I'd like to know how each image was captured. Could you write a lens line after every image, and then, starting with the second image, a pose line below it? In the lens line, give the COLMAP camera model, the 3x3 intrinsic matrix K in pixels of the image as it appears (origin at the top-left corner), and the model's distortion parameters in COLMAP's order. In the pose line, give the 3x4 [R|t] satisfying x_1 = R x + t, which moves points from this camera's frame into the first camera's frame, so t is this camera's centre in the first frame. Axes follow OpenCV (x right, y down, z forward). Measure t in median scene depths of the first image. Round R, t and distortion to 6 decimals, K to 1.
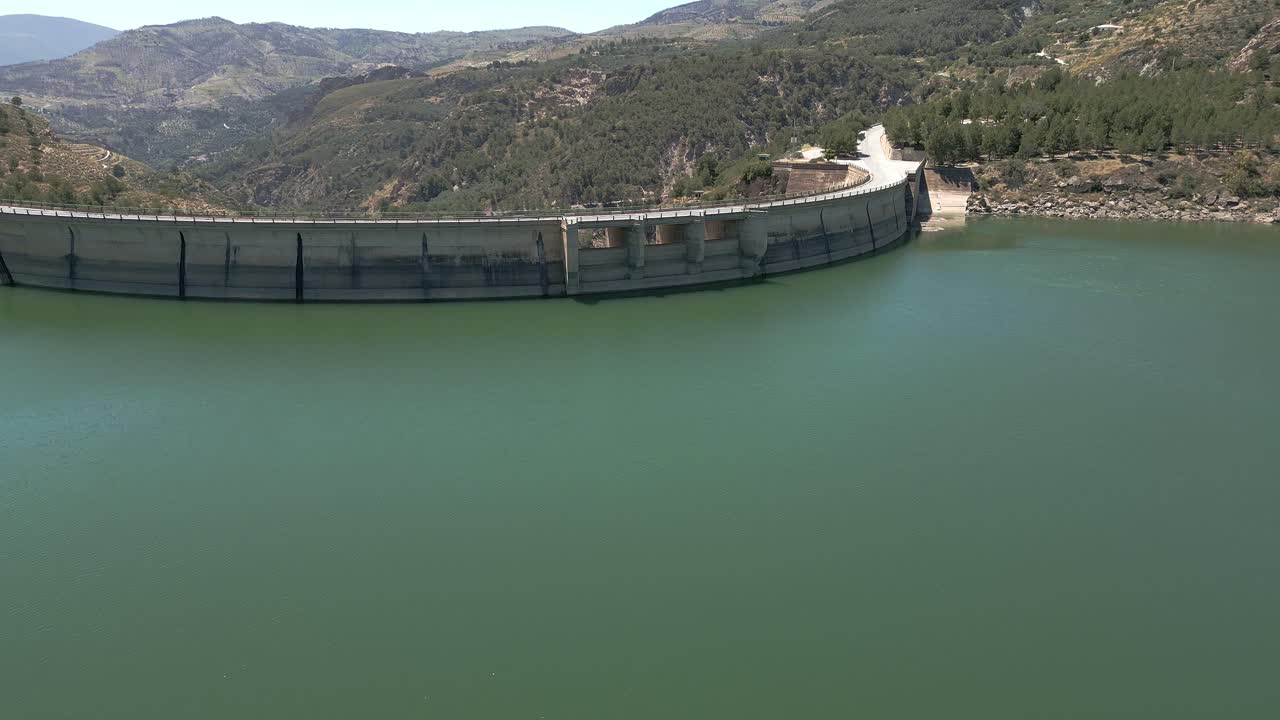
lens RADIAL K [[944.6, 0, 640.0], [0, 944.6, 360.0], [0, 0, 1]] dist [0.080391, -0.085839]
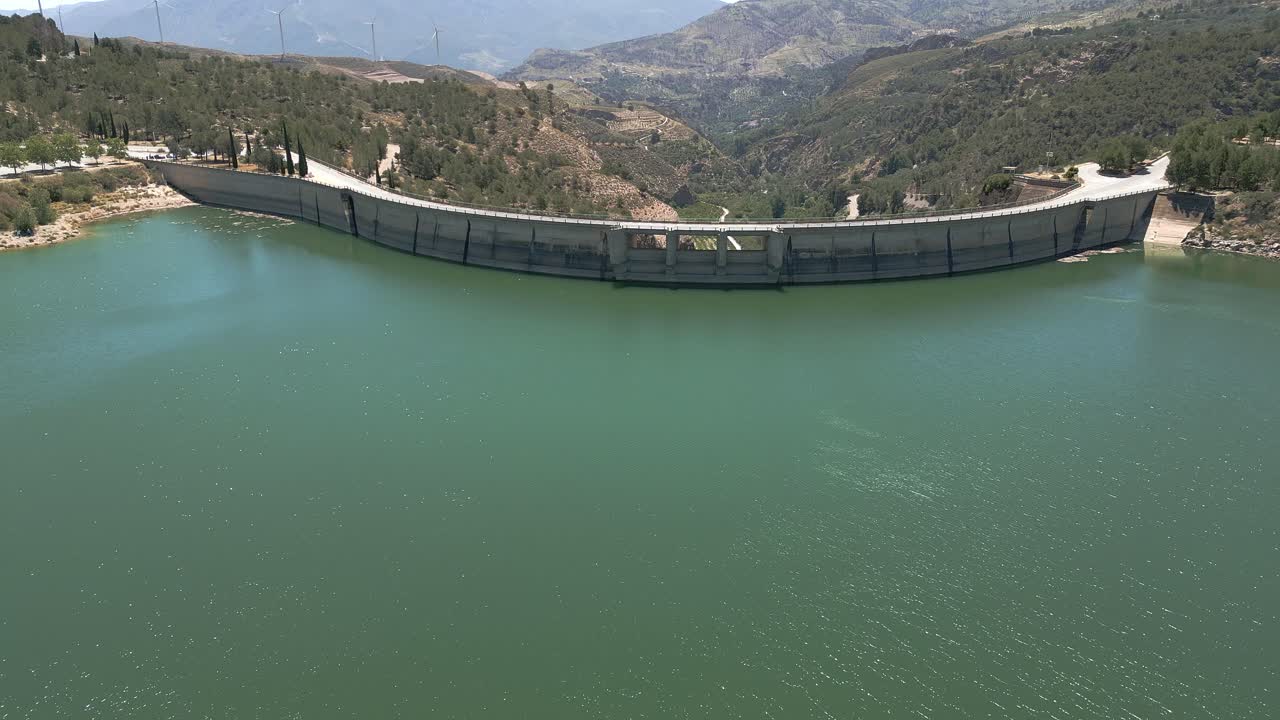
lens RADIAL K [[944.6, 0, 640.0], [0, 944.6, 360.0], [0, 0, 1]] dist [0.080391, -0.085839]
pose [[0.841643, 0.162190, -0.515104, 0.126294], [-0.143352, 0.986714, 0.076459, -0.011825], [0.520661, 0.009490, 0.853711, -0.029677]]
